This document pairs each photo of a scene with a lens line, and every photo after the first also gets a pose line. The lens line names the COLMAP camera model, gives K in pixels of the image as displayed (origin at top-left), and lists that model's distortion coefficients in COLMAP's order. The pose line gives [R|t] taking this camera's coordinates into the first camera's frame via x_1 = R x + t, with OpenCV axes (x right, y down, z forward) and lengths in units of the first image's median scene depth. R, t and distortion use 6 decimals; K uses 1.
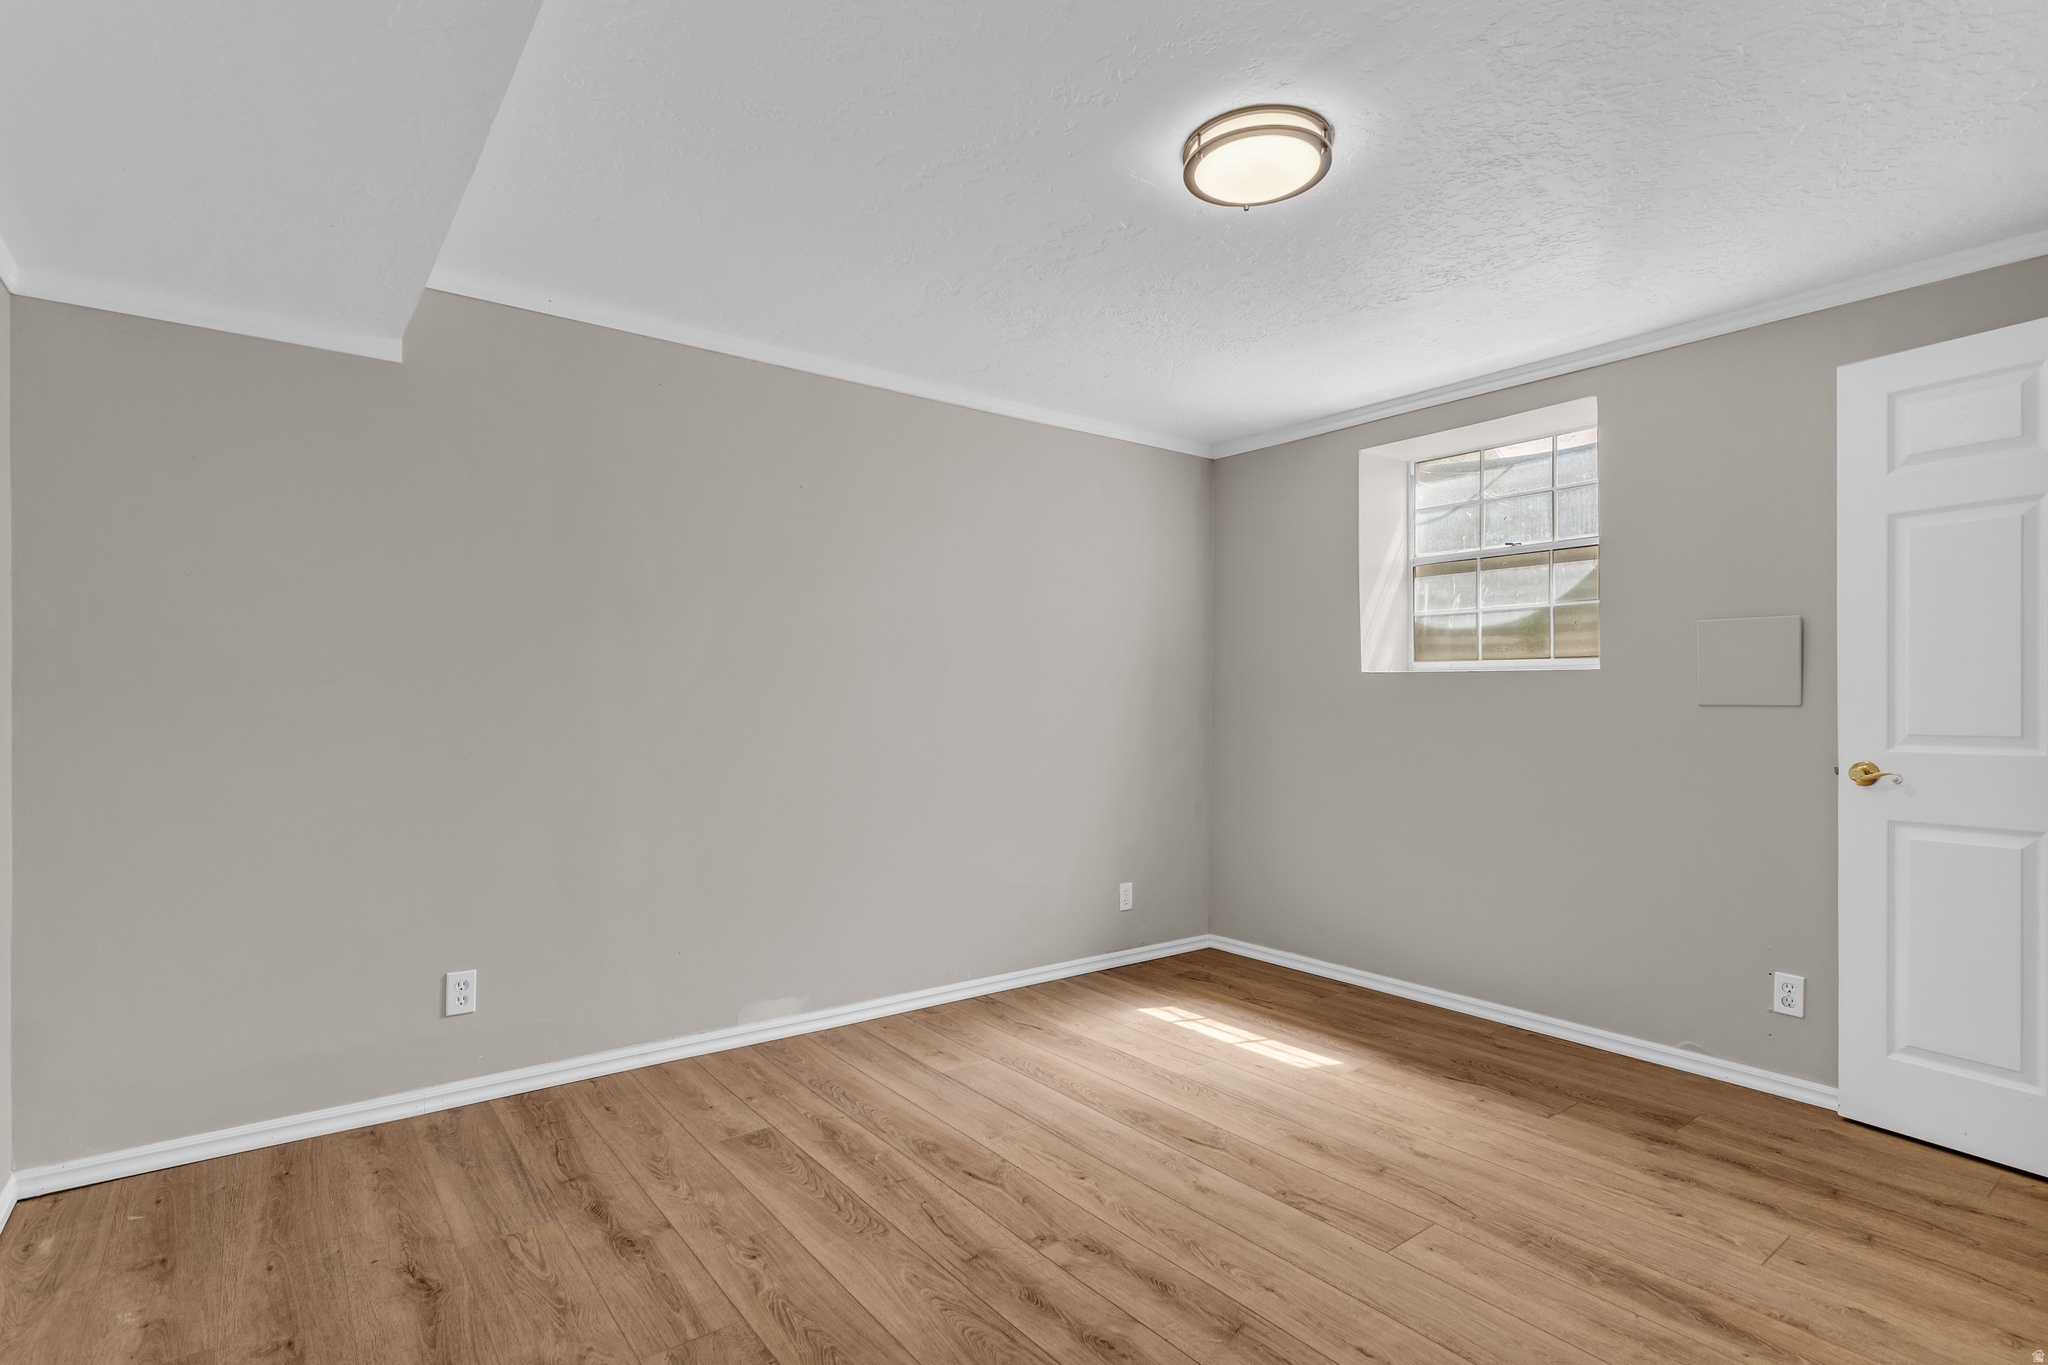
lens RADIAL K [[995.0, 0, 1042.6], [0, 995.0, 681.8], [0, 0, 1]] dist [-0.000775, -0.000050]
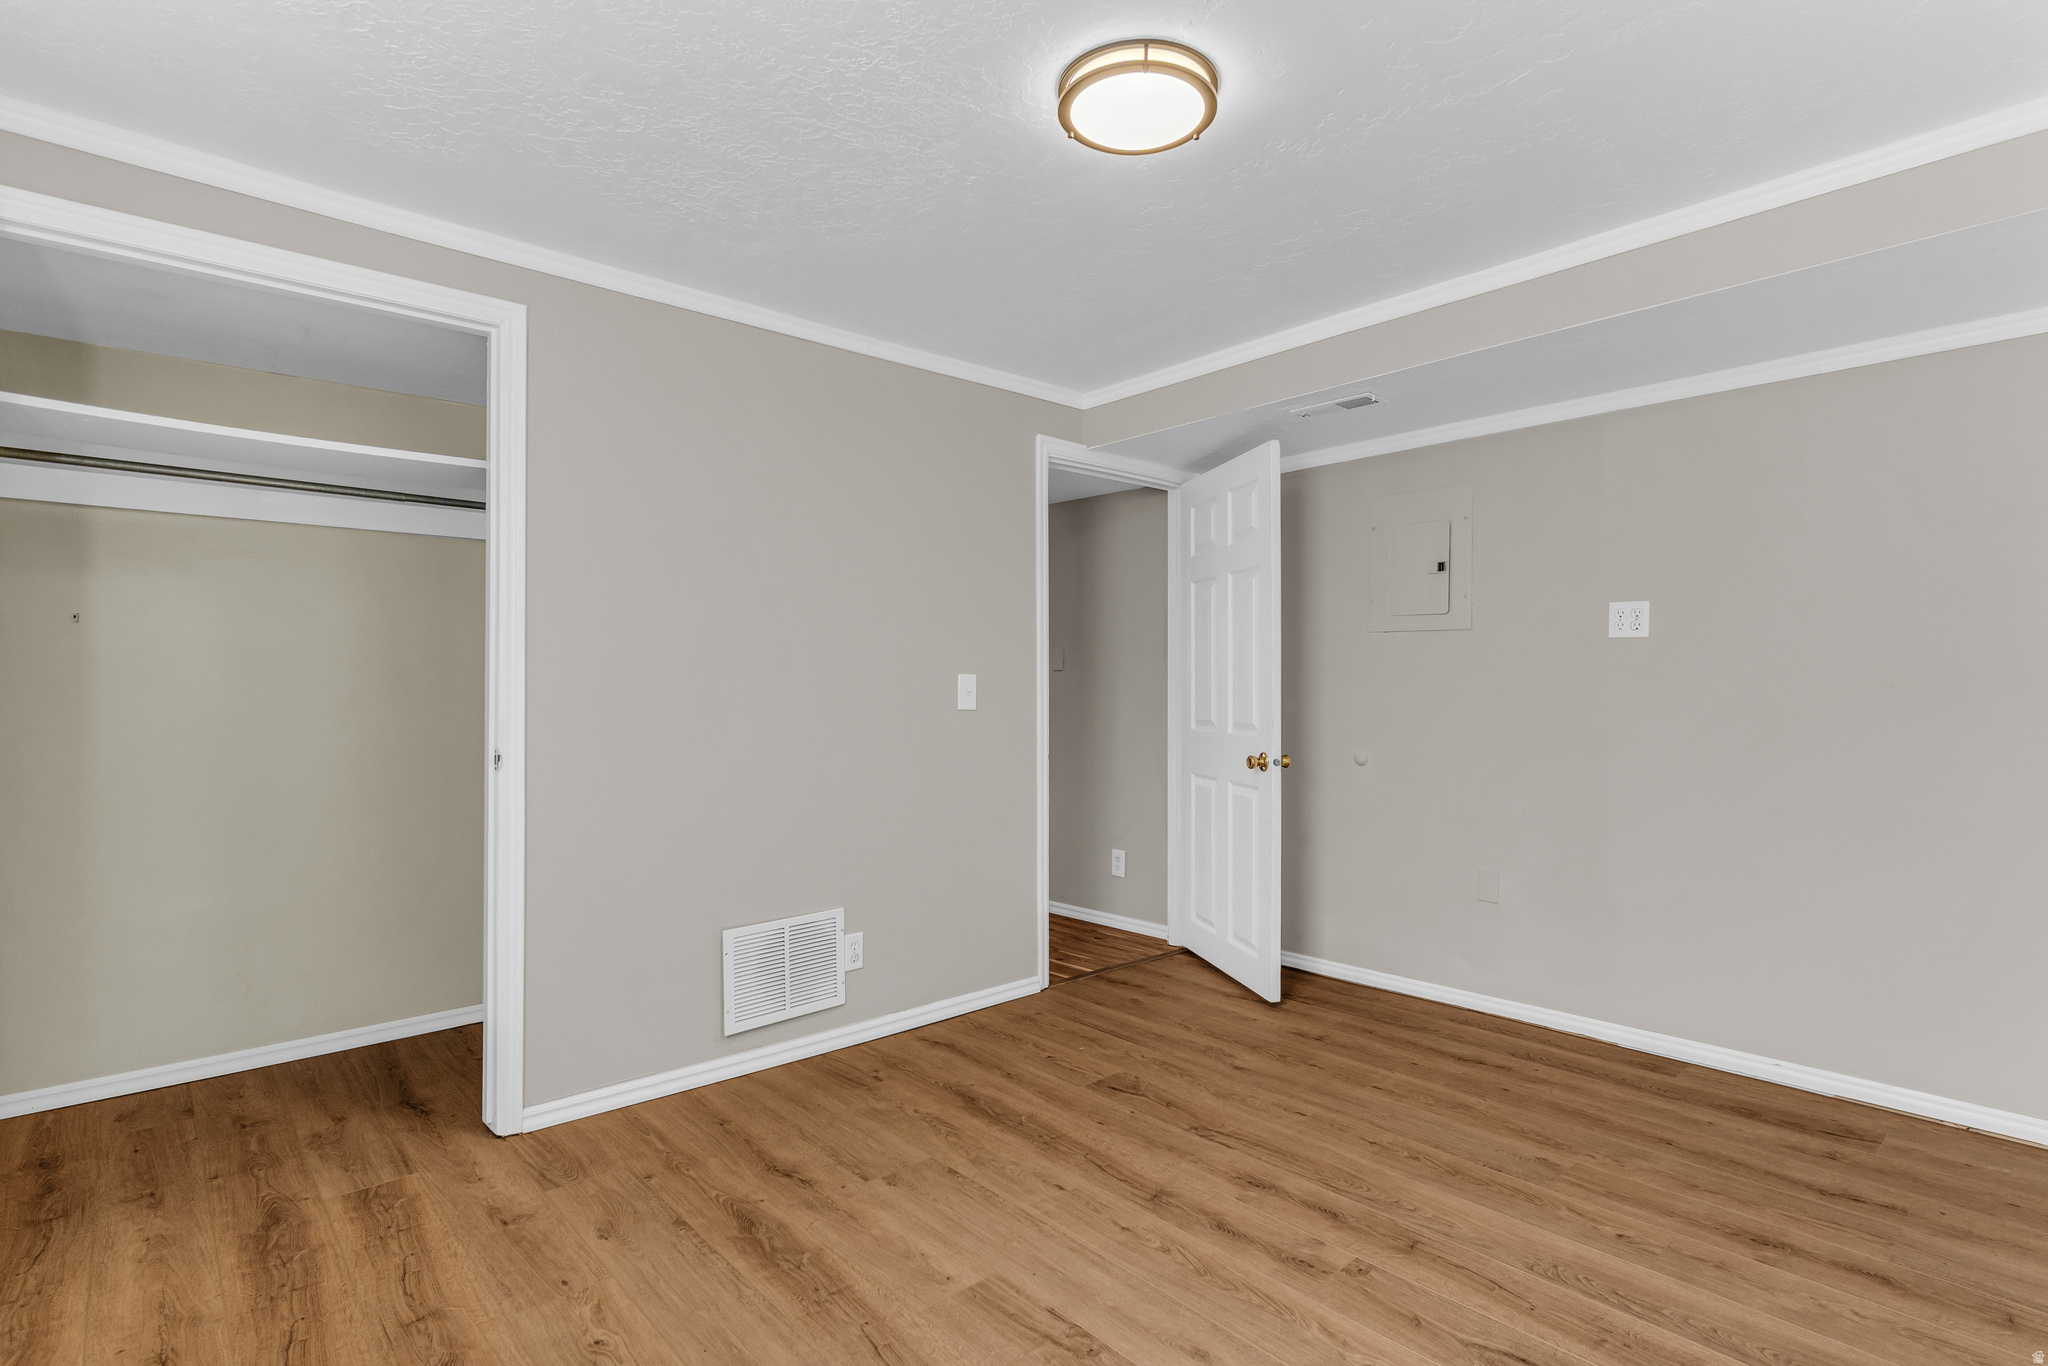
lens RADIAL K [[995.0, 0, 1042.6], [0, 995.0, 682.3], [0, 0, 1]] dist [-0.000775, -0.000050]
pose [[-0.997666, -0.005865, -0.068034, 0.374956], [-0.004280, 0.999717, -0.023417, 0.034110], [0.068152, -0.023071, -0.997408, 1.982048]]
